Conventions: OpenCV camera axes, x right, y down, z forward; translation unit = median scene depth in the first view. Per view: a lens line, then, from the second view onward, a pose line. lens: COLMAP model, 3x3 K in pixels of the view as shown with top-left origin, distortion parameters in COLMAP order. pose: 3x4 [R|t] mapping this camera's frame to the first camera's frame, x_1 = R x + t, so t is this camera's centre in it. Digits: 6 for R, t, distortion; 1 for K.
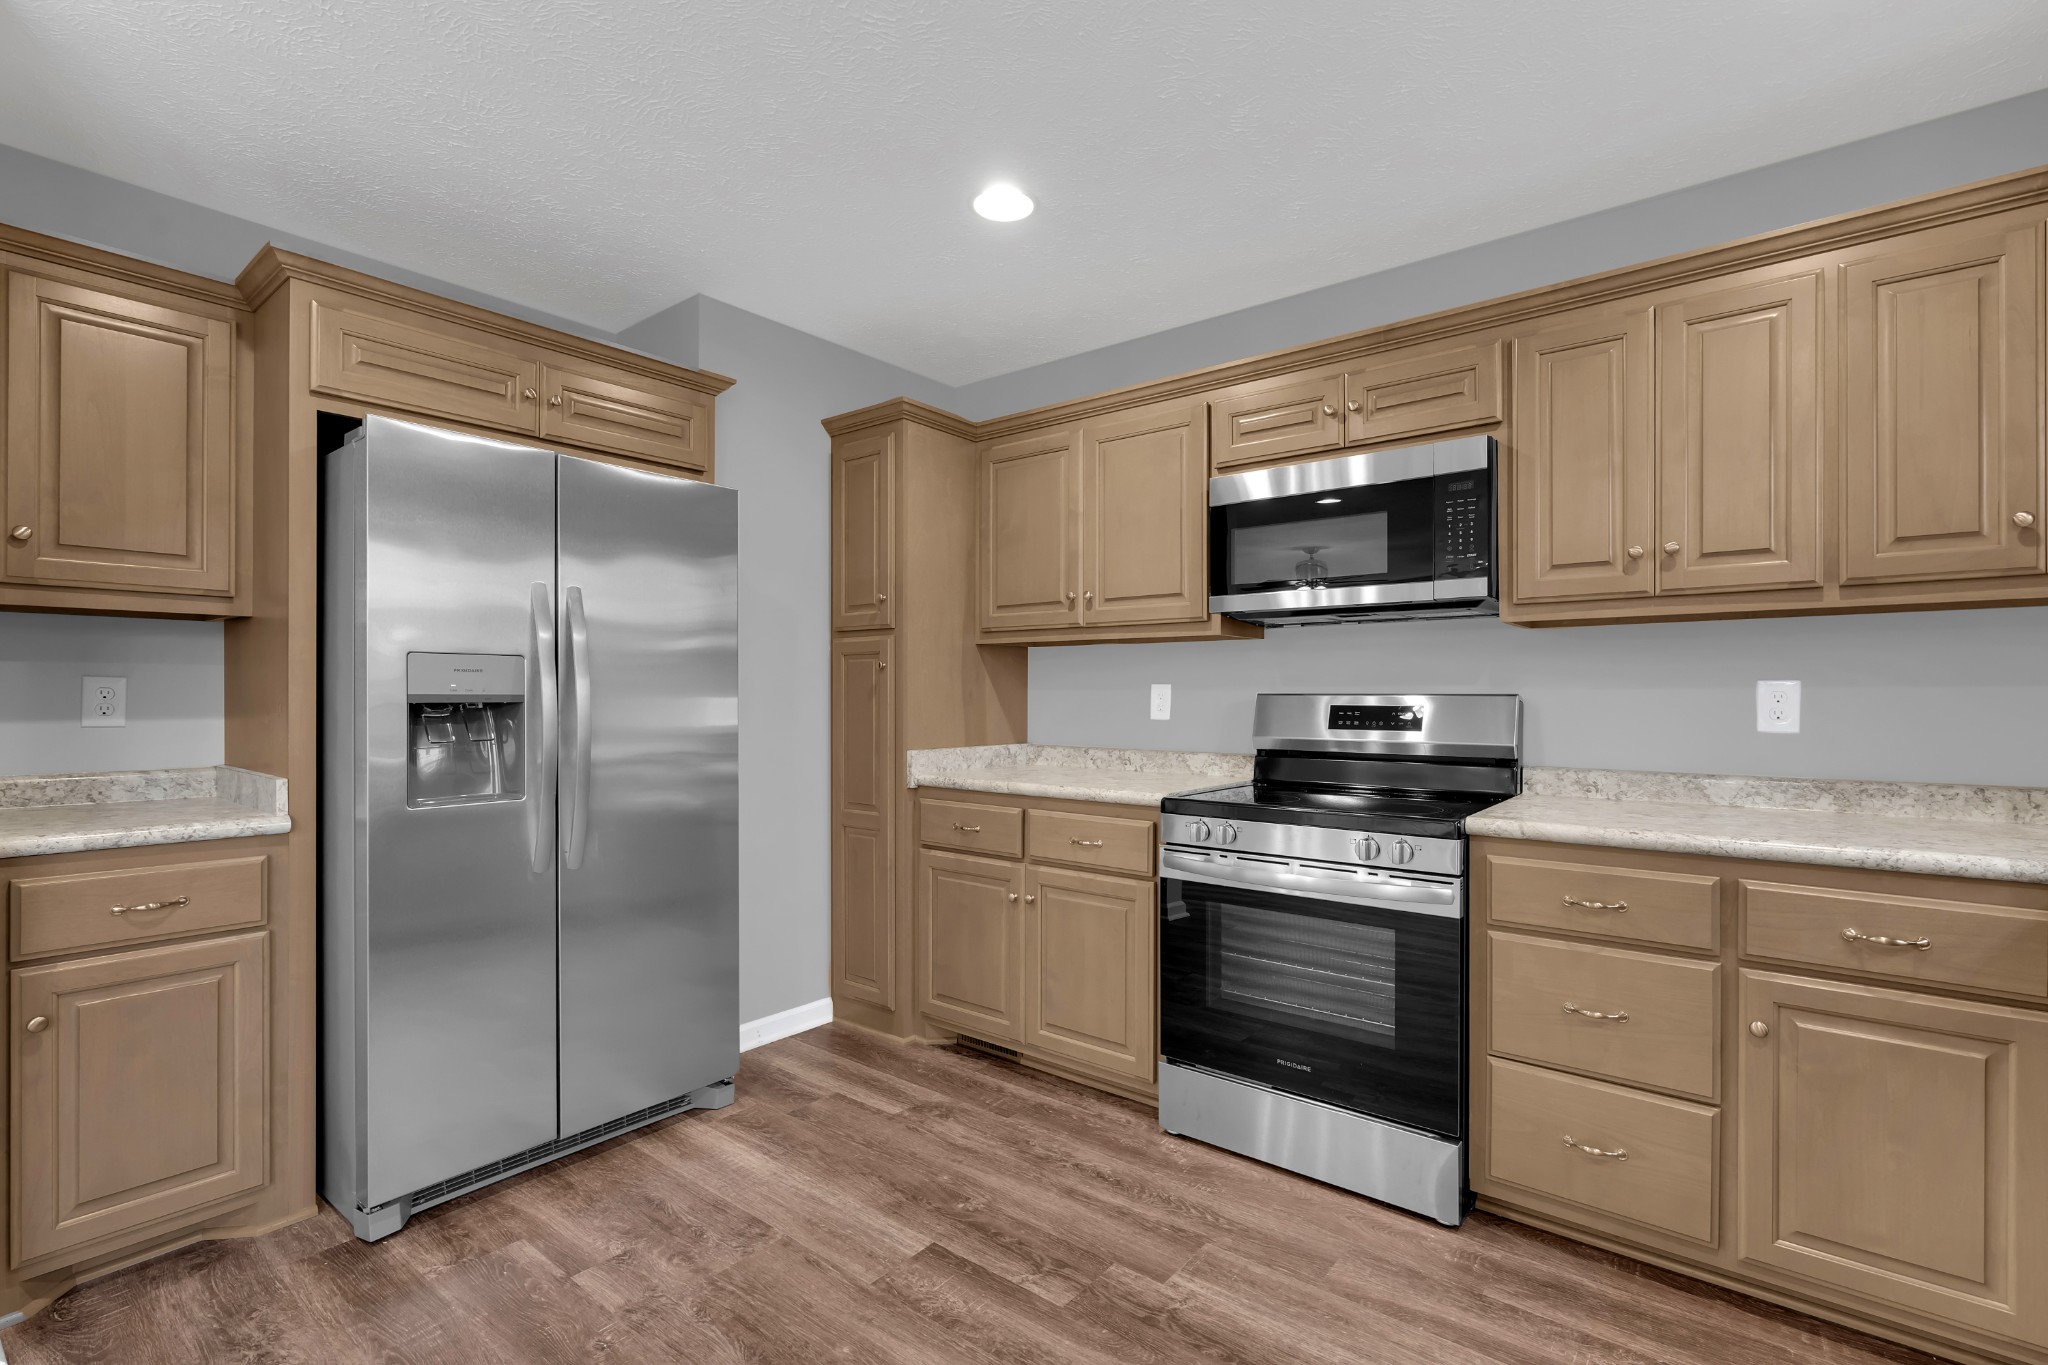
lens RADIAL K [[928.1, 0, 1032.4], [0, 928.1, 680.5], [0, 0, 1]] dist [-0.007322, 0.001525]
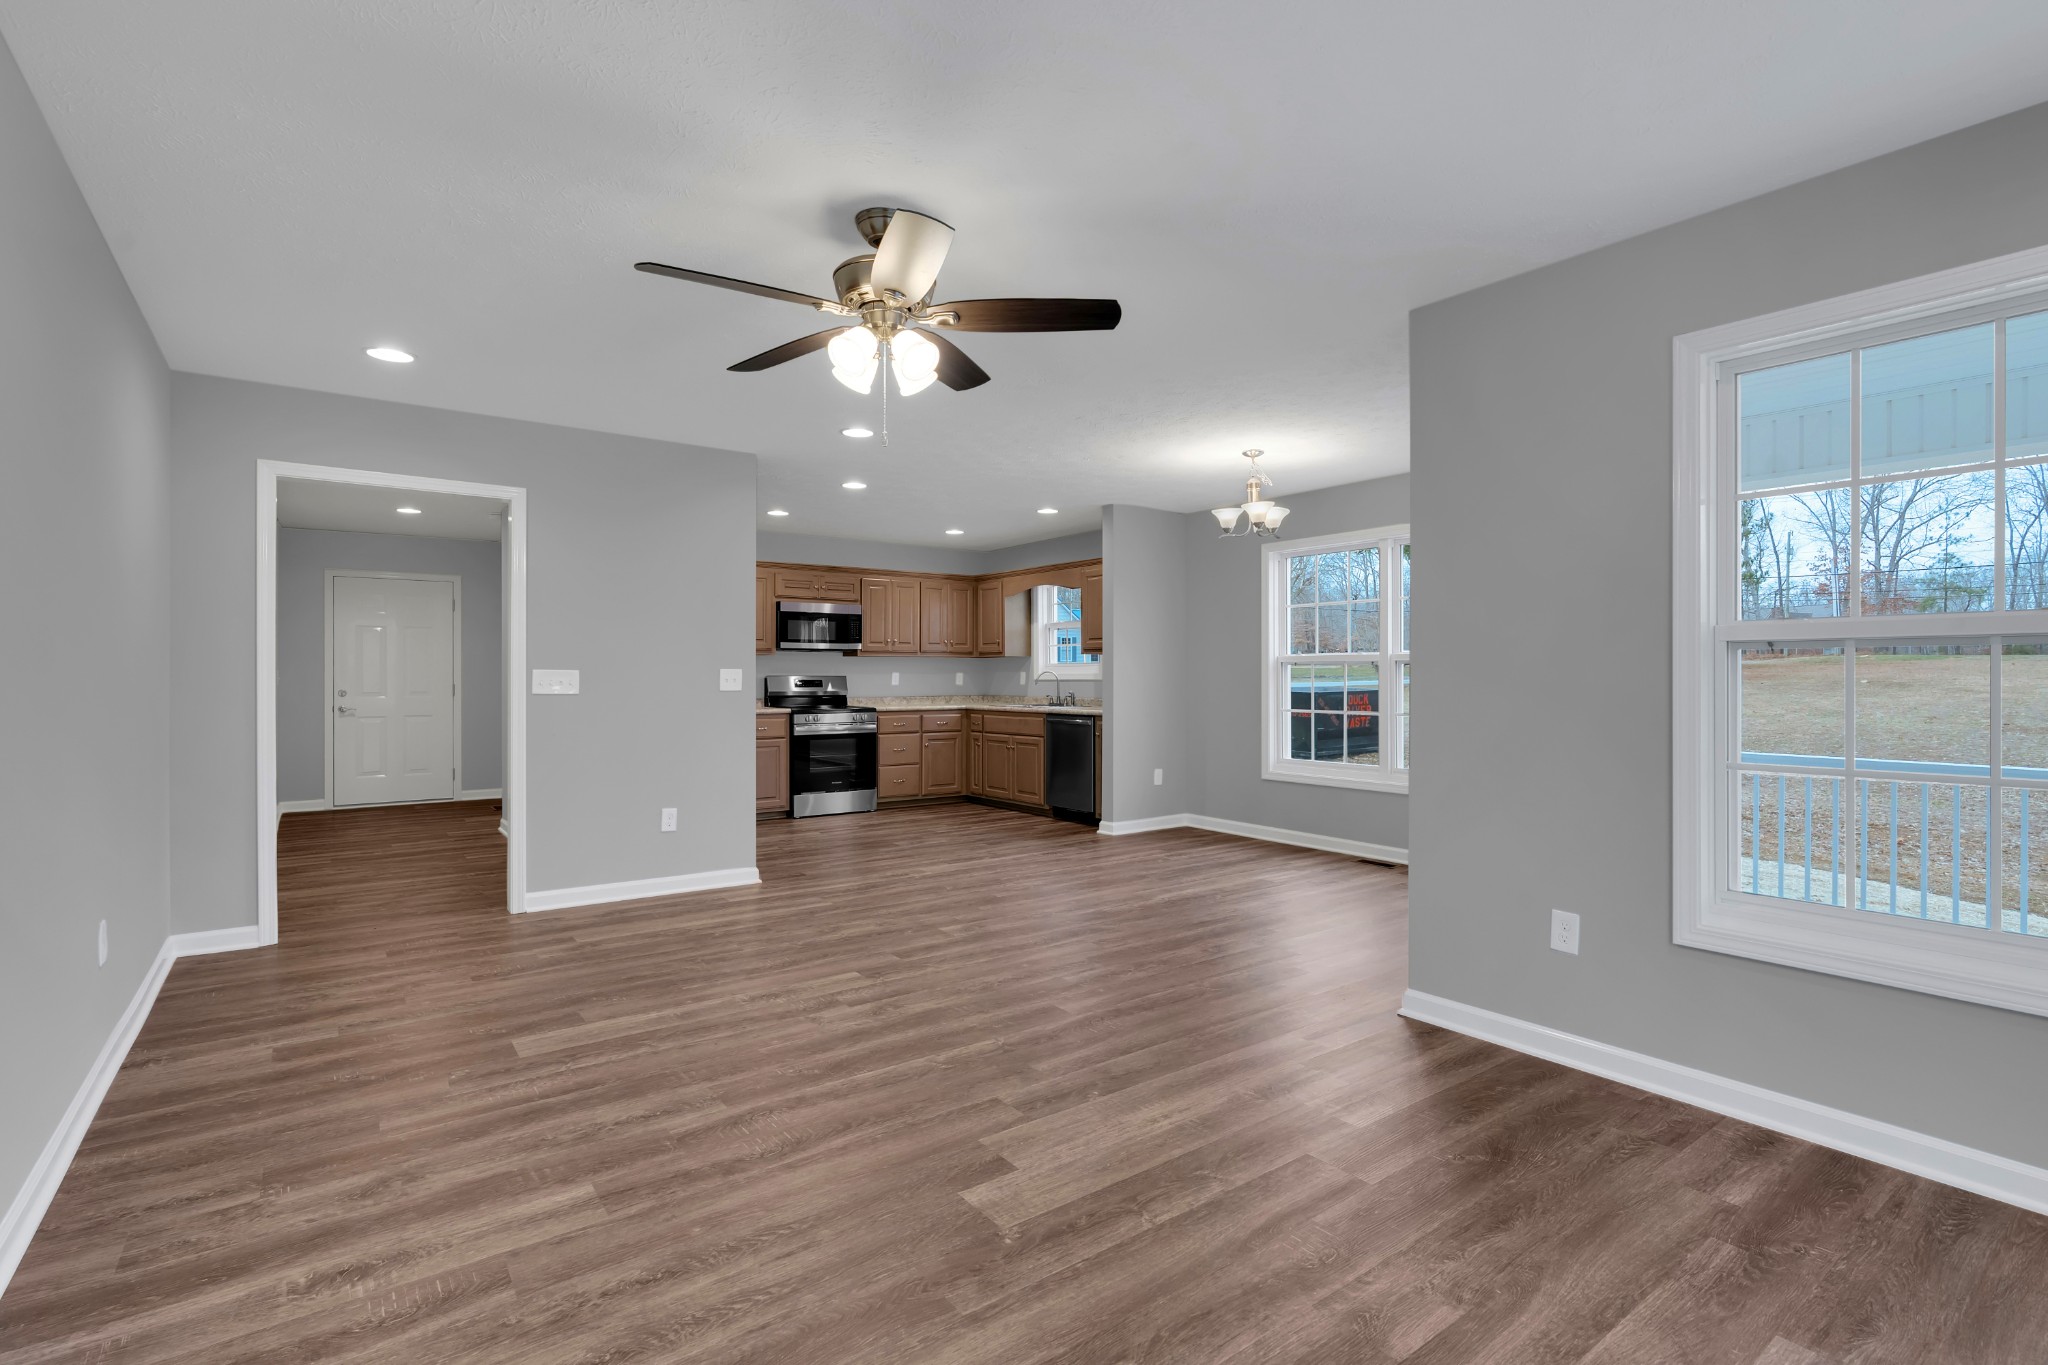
lens RADIAL K [[966.5, 0, 1030.4], [0, 966.5, 657.5], [0, 0, 1]] dist [-0.005586, 0.000994]
pose [[0.254669, 0.018144, 0.966858, -3.274057], [-0.004804, 0.999835, -0.017498, 0.005111], [-0.967016, -0.000188, 0.254715, -0.673929]]
